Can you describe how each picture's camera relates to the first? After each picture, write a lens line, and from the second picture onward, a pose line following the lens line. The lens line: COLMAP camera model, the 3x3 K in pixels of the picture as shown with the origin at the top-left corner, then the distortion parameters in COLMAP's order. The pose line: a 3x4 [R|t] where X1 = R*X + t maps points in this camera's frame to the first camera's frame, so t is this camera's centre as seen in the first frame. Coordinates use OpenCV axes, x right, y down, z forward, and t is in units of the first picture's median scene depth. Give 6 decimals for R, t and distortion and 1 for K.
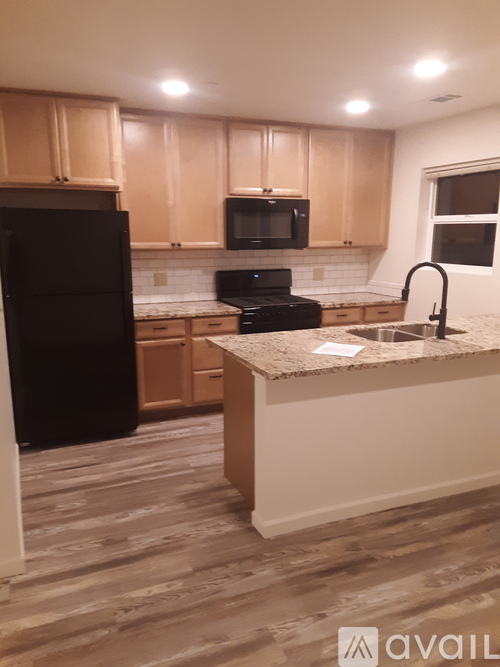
lens RADIAL K [[610.4, 0, 250.0], [0, 610.4, 333.5], [0, 0, 1]] dist [0.082410, 0.000860]
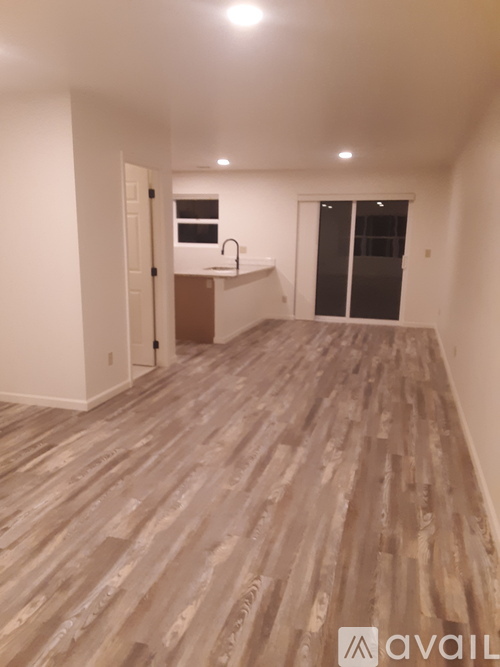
lens RADIAL K [[540.6, 0, 250.0], [0, 540.6, 333.5], [0, 0, 1]] dist [0.050378, -0.003916]
pose [[0.663247, -0.122560, 0.738297, -0.927314], [0.101676, 0.992110, 0.073354, 0.078443], [-0.741461, 0.026415, 0.670475, -0.367247]]
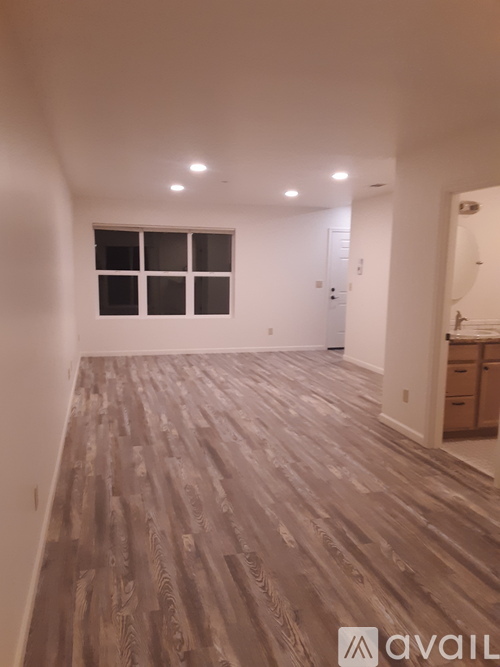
lens RADIAL K [[540.6, 0, 250.0], [0, 540.6, 333.5], [0, 0, 1]] dist [0.050378, -0.003916]
pose [[-0.179729, 0.127601, -0.975405, 7.883955], [-0.174490, 0.971693, 0.159267, -0.661008], [0.968117, 0.198824, -0.152376, 3.552679]]
